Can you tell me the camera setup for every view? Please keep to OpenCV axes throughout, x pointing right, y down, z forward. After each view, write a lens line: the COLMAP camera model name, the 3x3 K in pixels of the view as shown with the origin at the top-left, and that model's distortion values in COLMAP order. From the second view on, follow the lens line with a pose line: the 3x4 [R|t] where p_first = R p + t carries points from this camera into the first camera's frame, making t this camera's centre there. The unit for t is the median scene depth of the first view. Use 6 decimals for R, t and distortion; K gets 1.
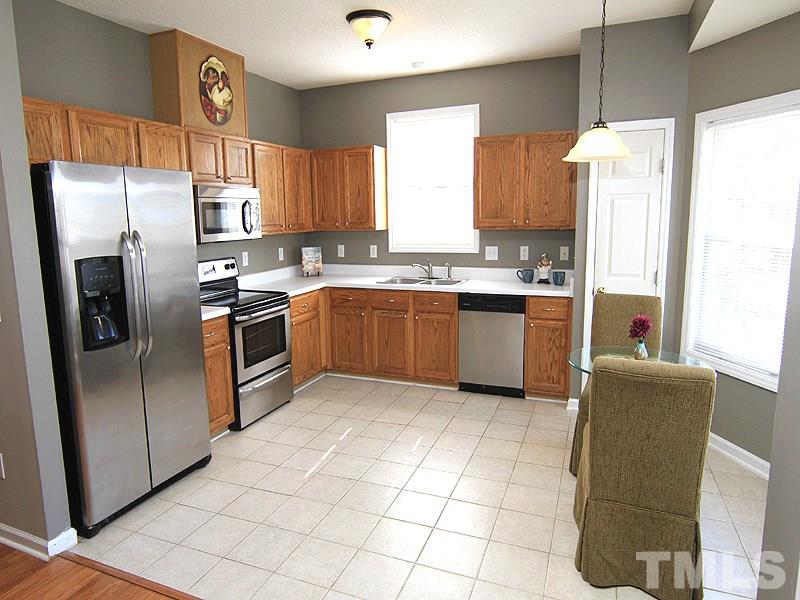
lens RADIAL K [[508.6, 0, 400.0], [0, 508.6, 300.0], [0, 0, 1]] dist [-0.002586, -0.000555]
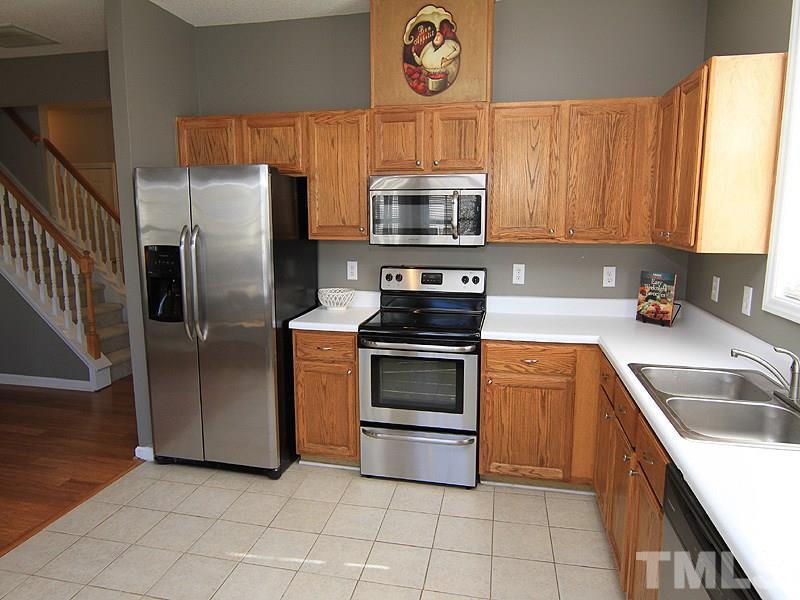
lens RADIAL K [[449.9, 0, 197.6], [0, 449.9, 283.3], [0, 0, 1]] dist [-0.004829, -0.000878]
pose [[0.166754, 0.170368, -0.971168, 0.292165], [-0.169876, 0.975195, 0.141905, -0.102794], [0.971254, 0.141315, 0.191559, 0.567581]]
